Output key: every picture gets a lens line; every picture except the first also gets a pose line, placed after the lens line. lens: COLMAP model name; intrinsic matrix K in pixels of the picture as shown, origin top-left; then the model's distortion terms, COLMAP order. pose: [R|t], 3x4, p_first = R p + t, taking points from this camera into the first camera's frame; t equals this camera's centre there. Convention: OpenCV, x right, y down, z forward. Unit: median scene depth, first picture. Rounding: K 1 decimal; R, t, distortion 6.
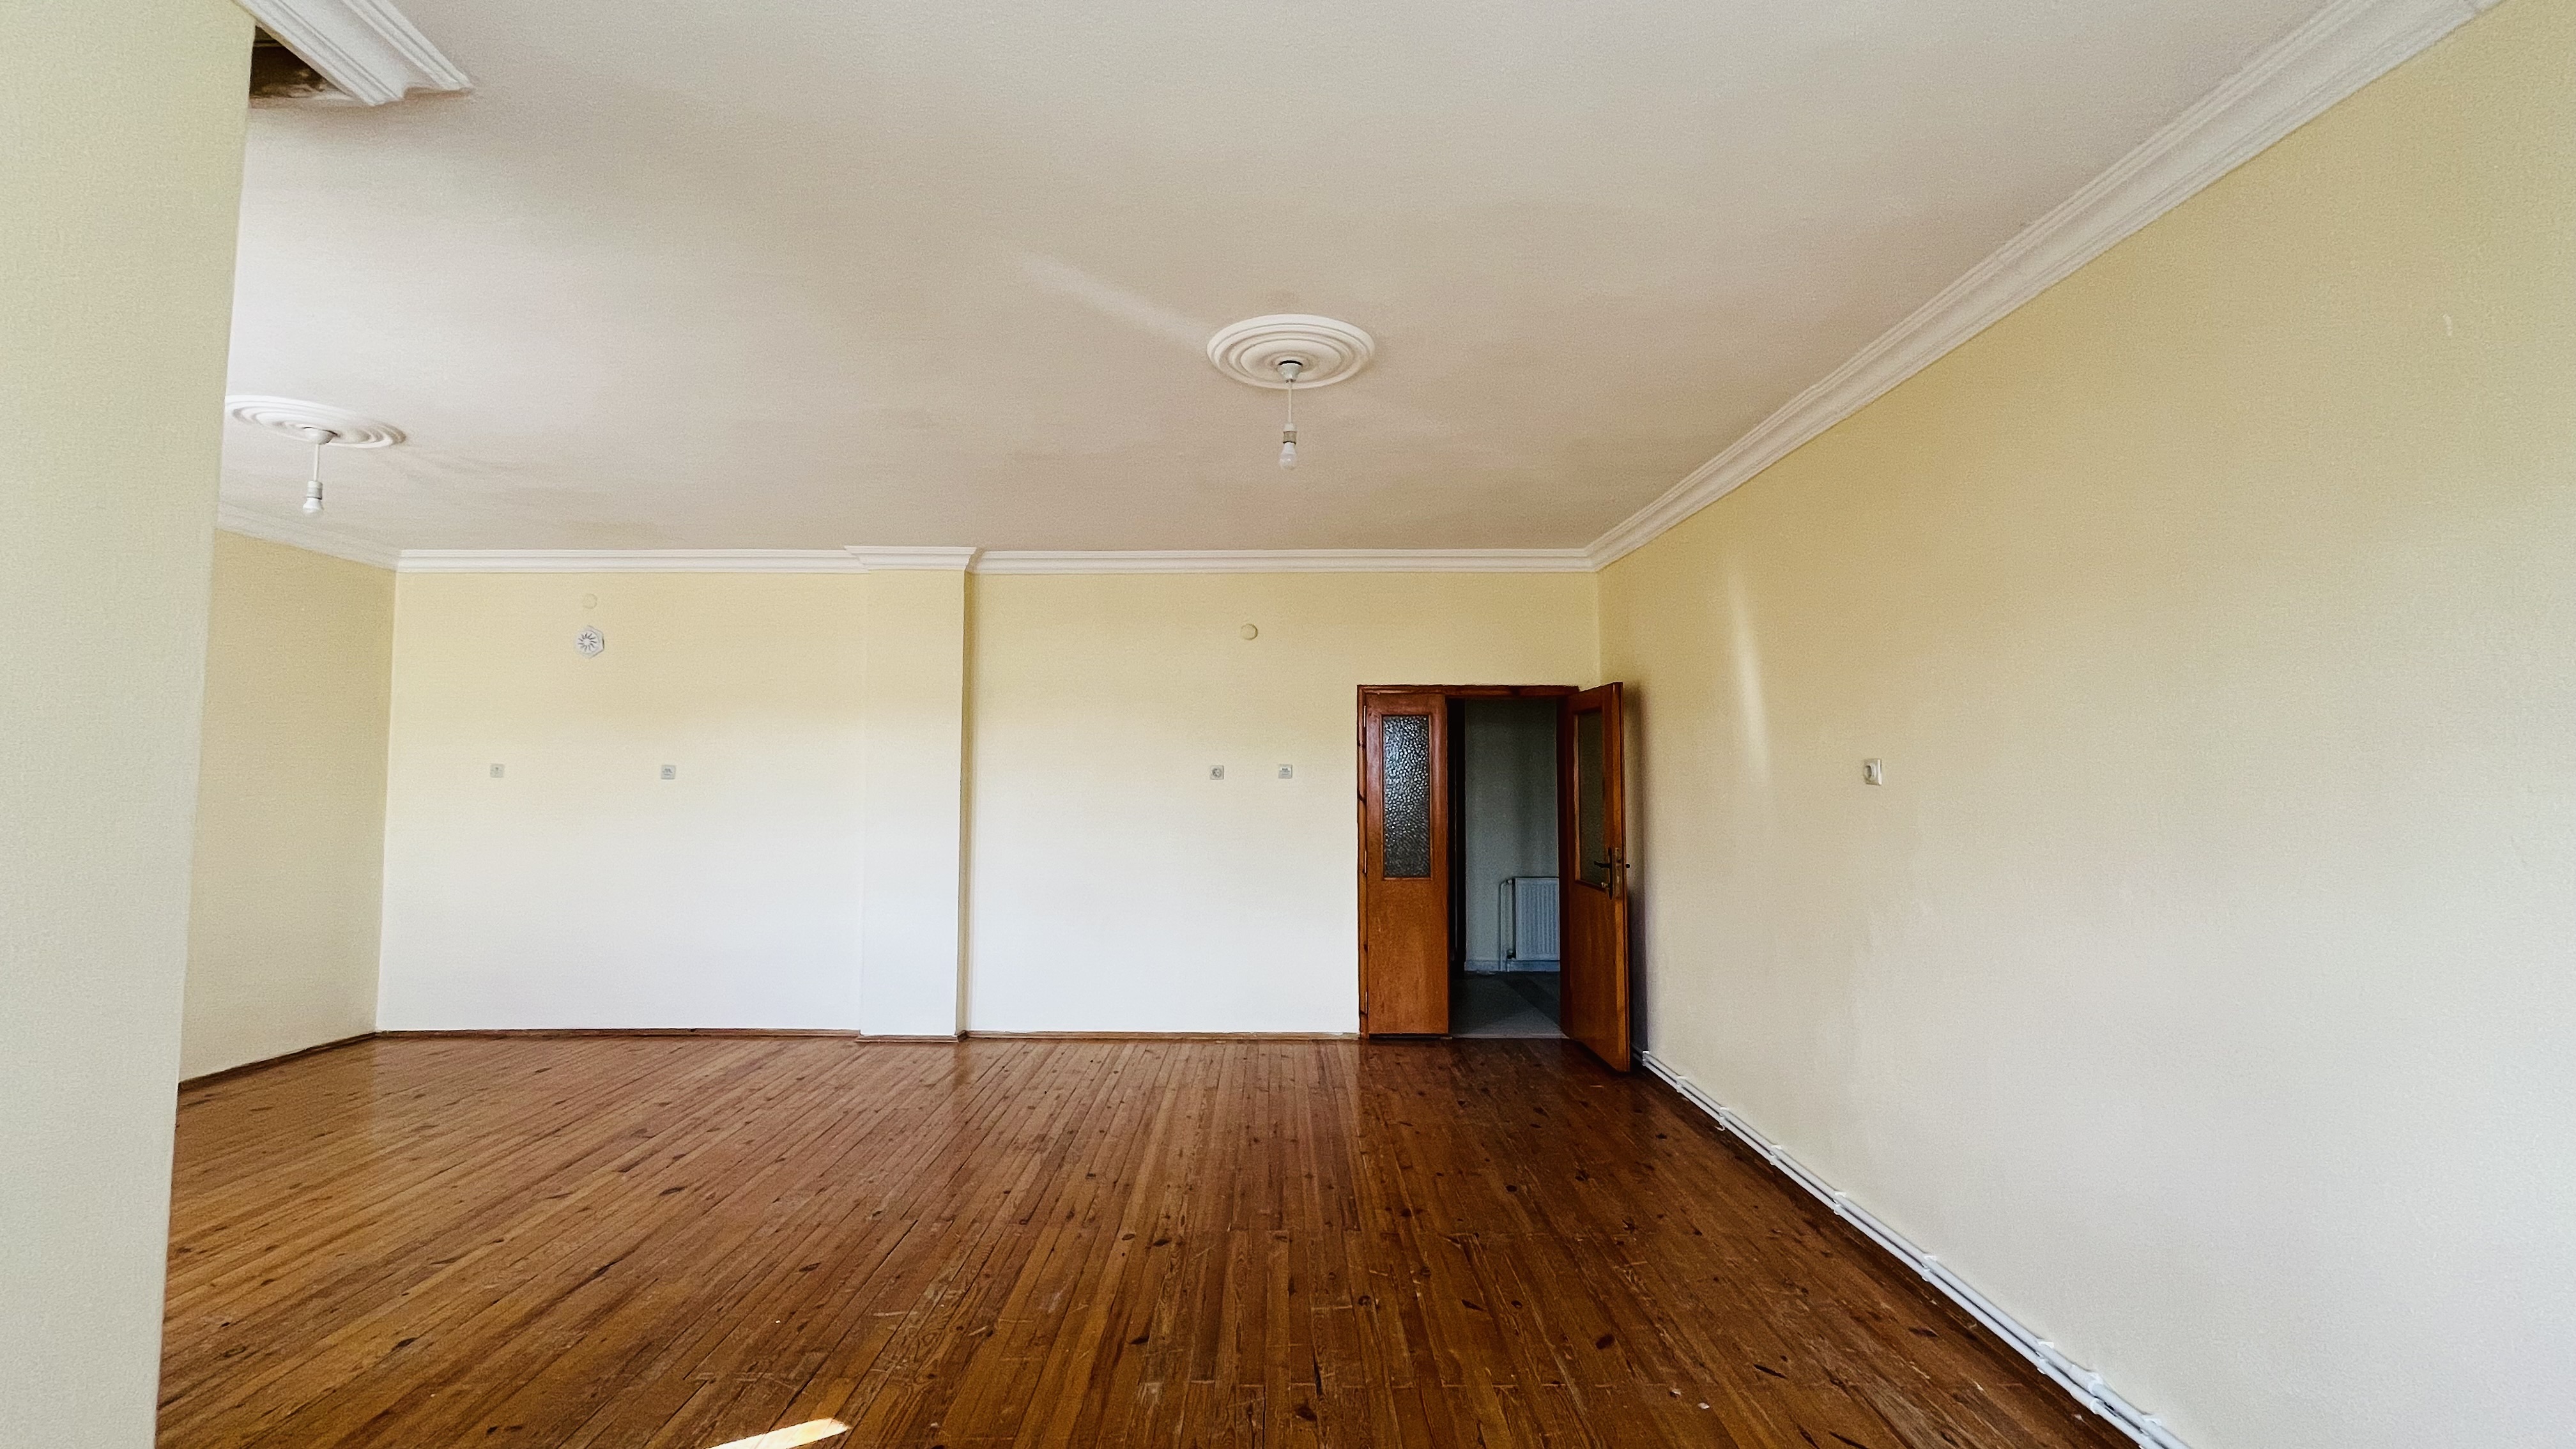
lens RADIAL K [[1038.0, 0, 1282.2], [0, 1038.0, 723.4], [0, 0, 1]] dist [-0.004188, -0.000064]
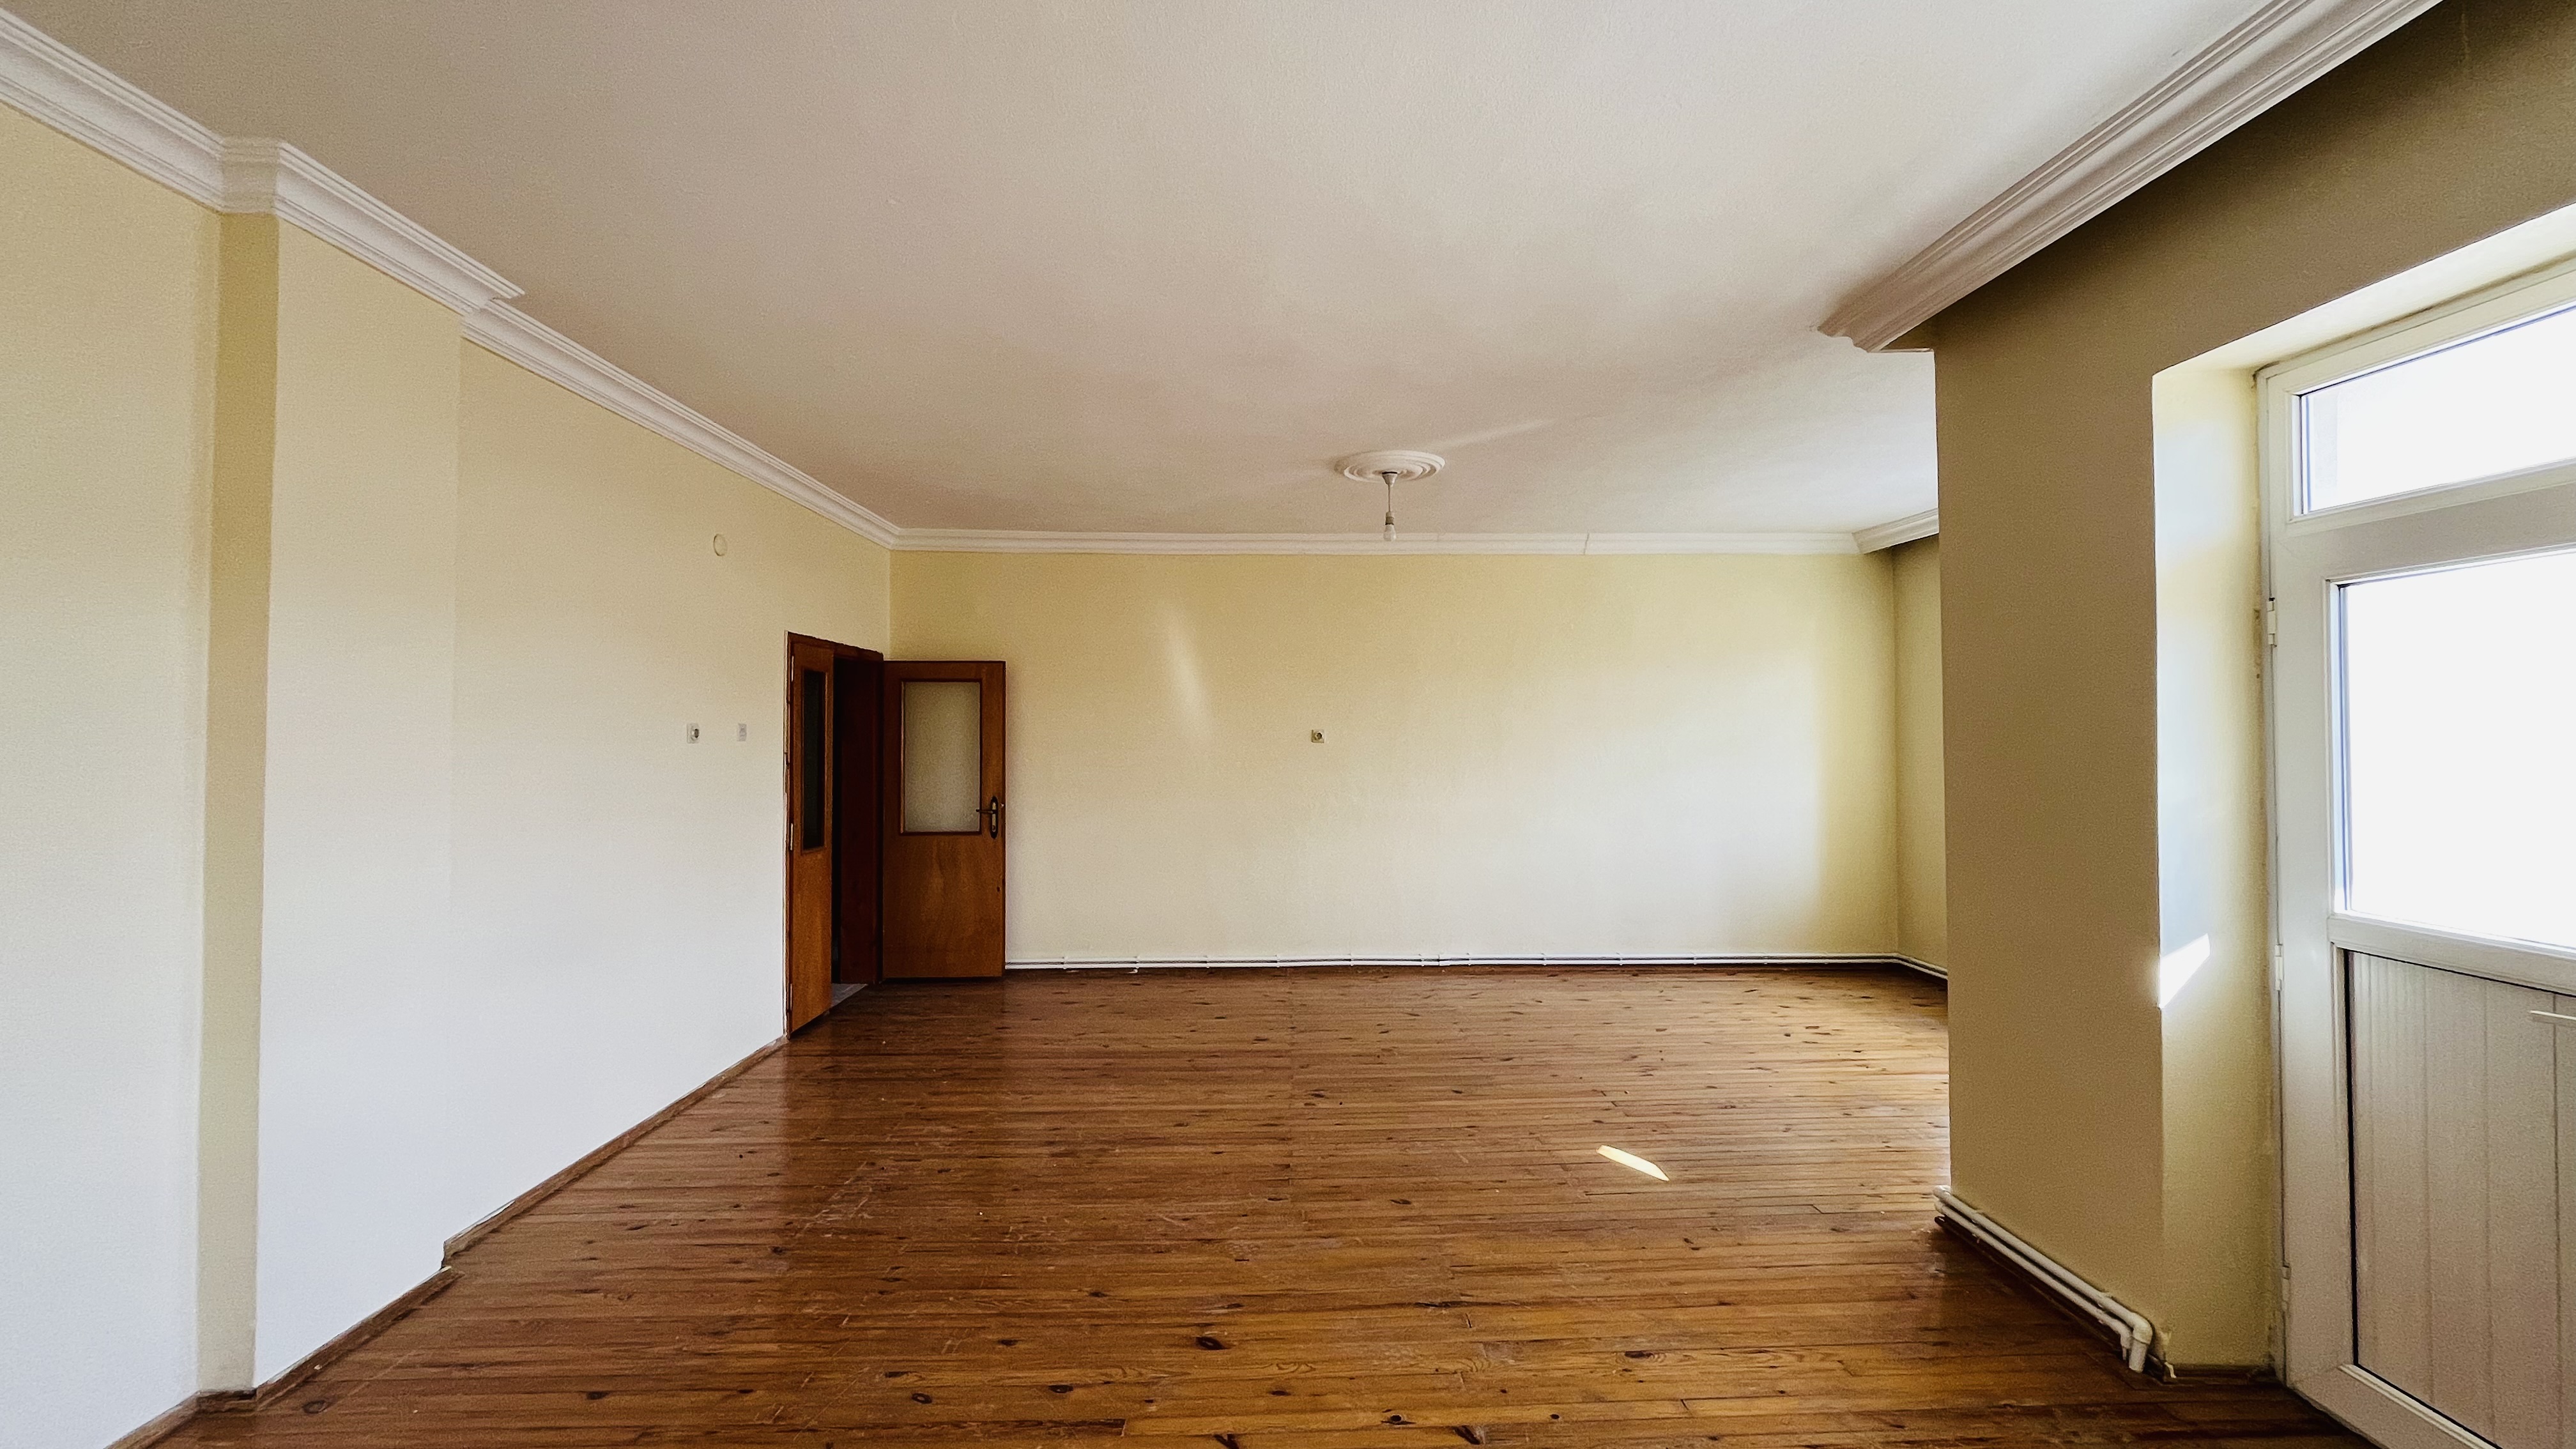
lens RADIAL K [[1038.0, 0, 1282.2], [0, 1038.0, 723.4], [0, 0, 1]] dist [-0.004188, -0.000064]
pose [[-0.025773, 0.011842, 0.999598, -1.122719], [-0.052979, 0.998508, -0.013195, 0.040462], [-0.998263, -0.053298, -0.025107, 0.866393]]
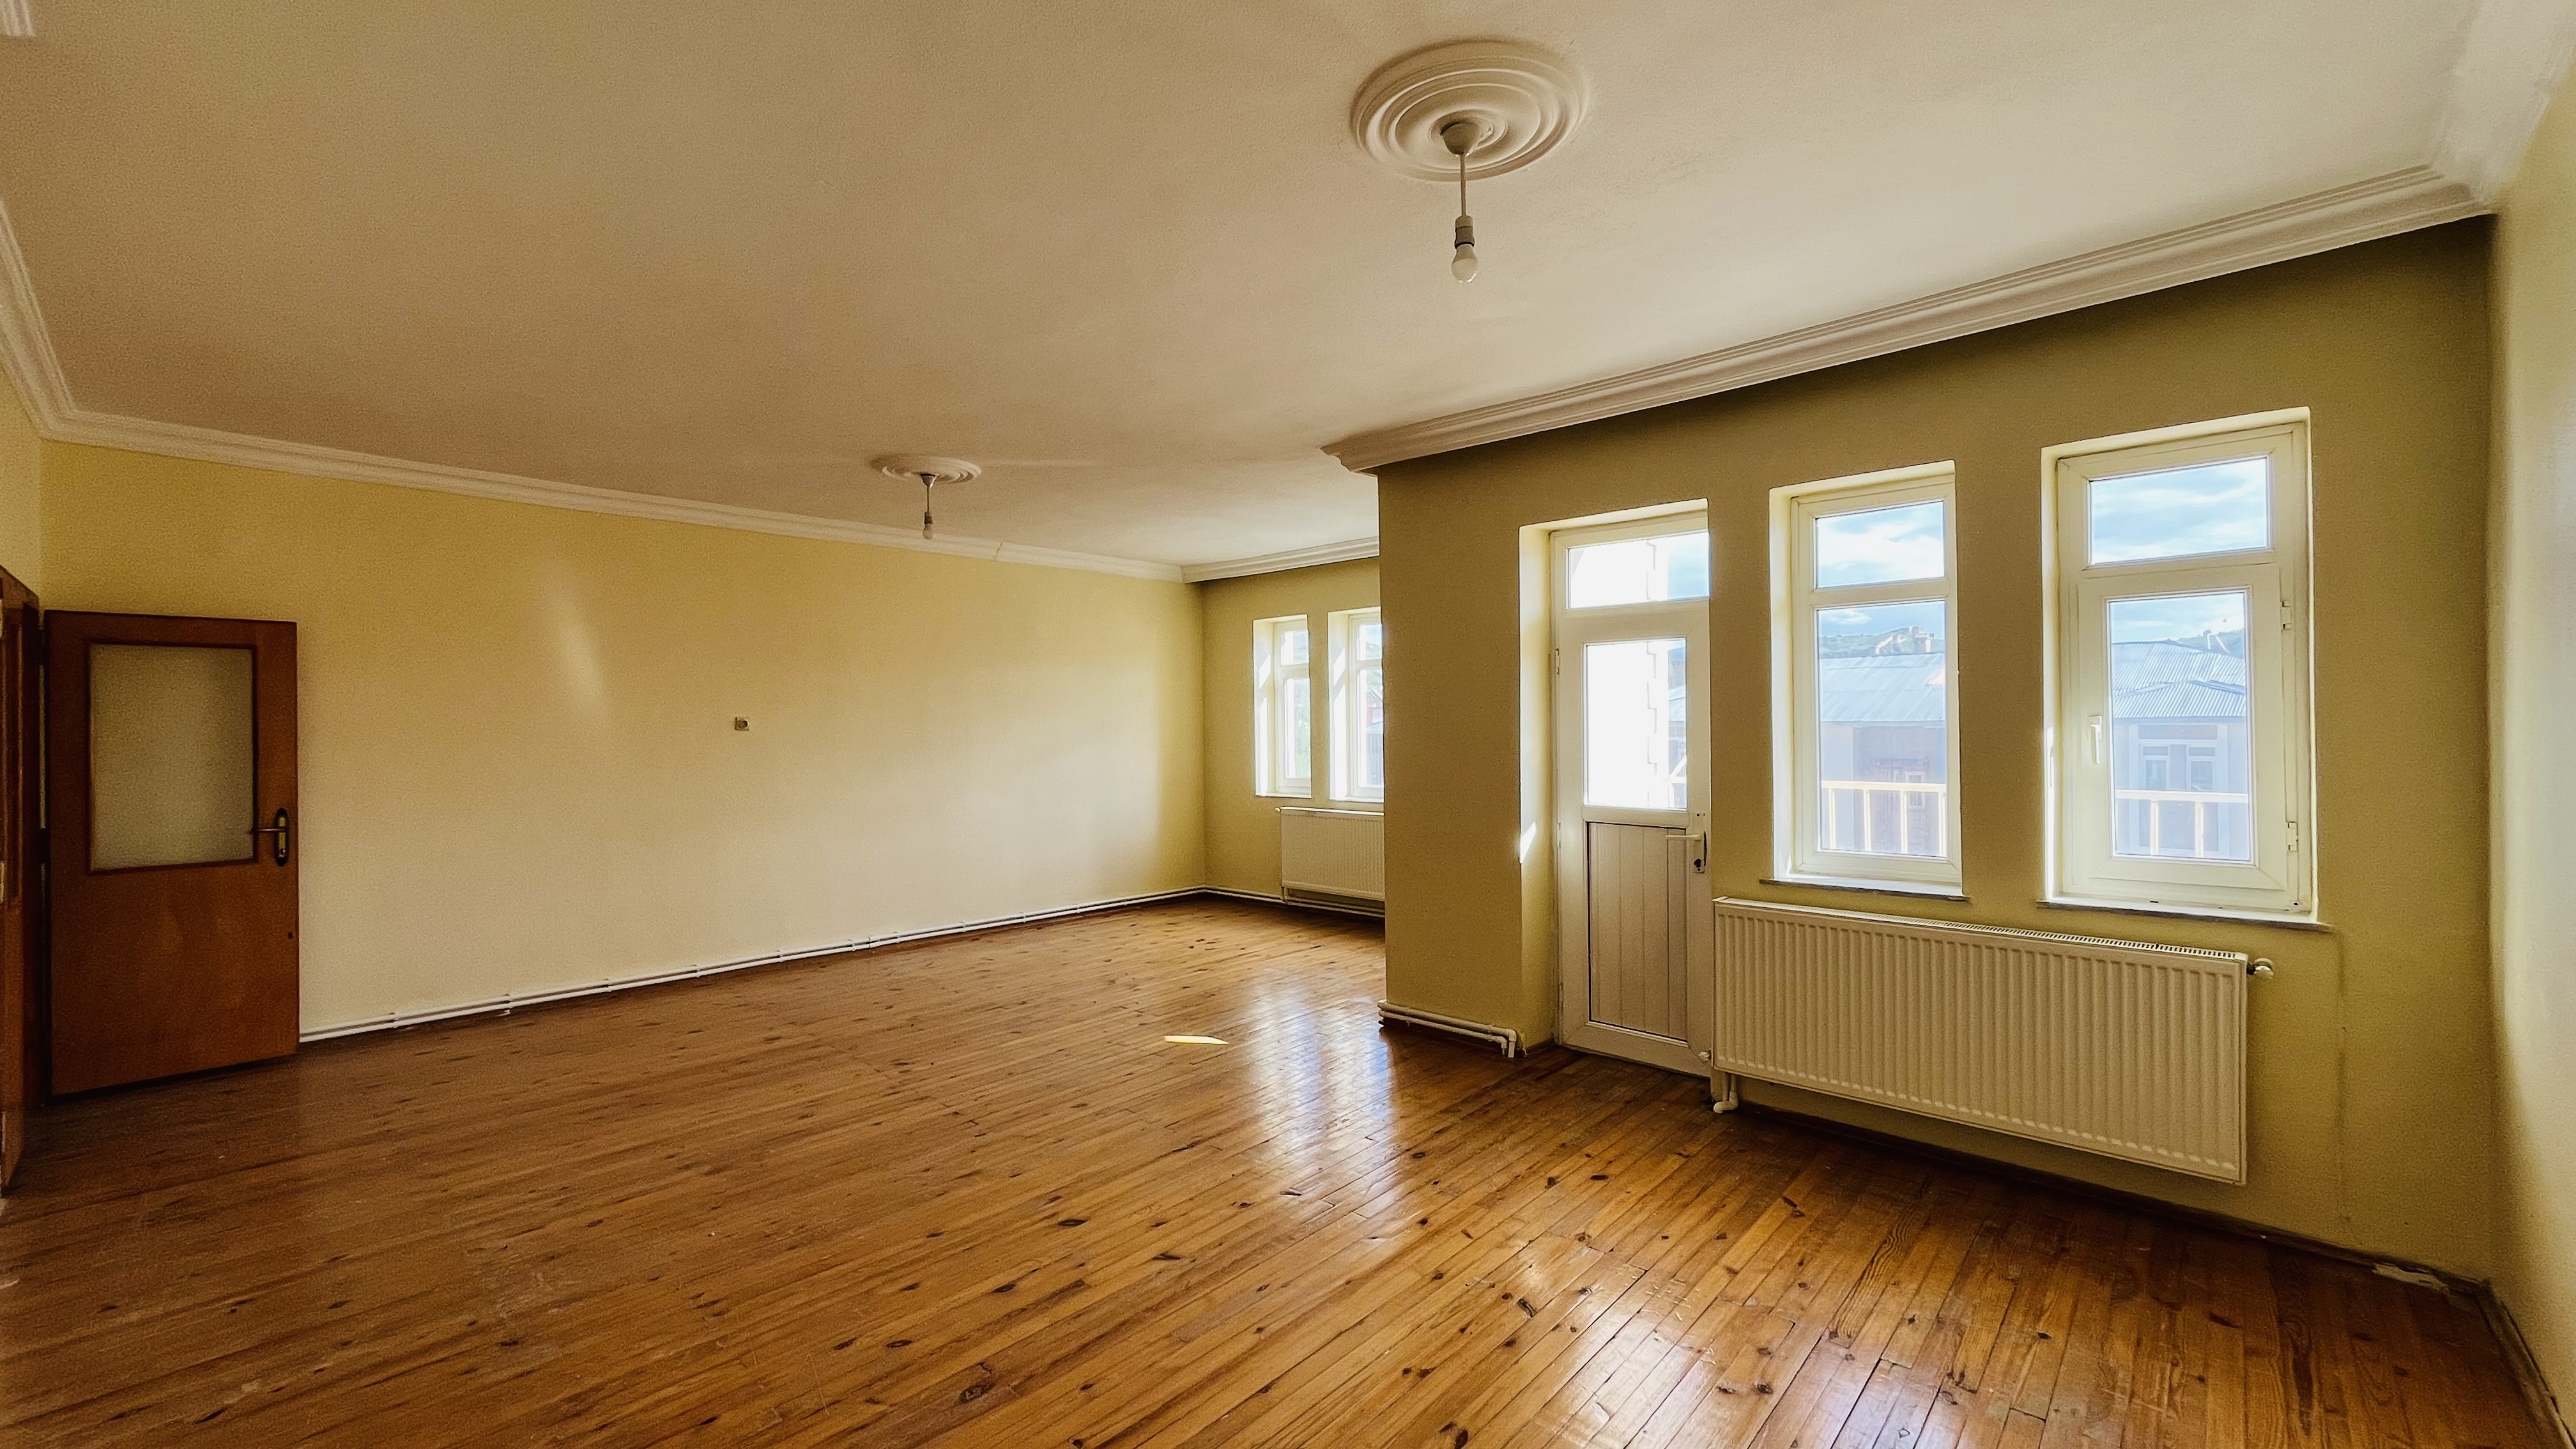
lens RADIAL K [[1038.0, 0, 1282.2], [0, 1038.0, 723.4], [0, 0, 1]] dist [-0.004188, -0.000064]
pose [[-0.730428, 0.003706, 0.682980, -1.120980], [-0.031158, 0.998763, -0.038742, 0.068458], [-0.682279, -0.049579, -0.729409, 1.321287]]
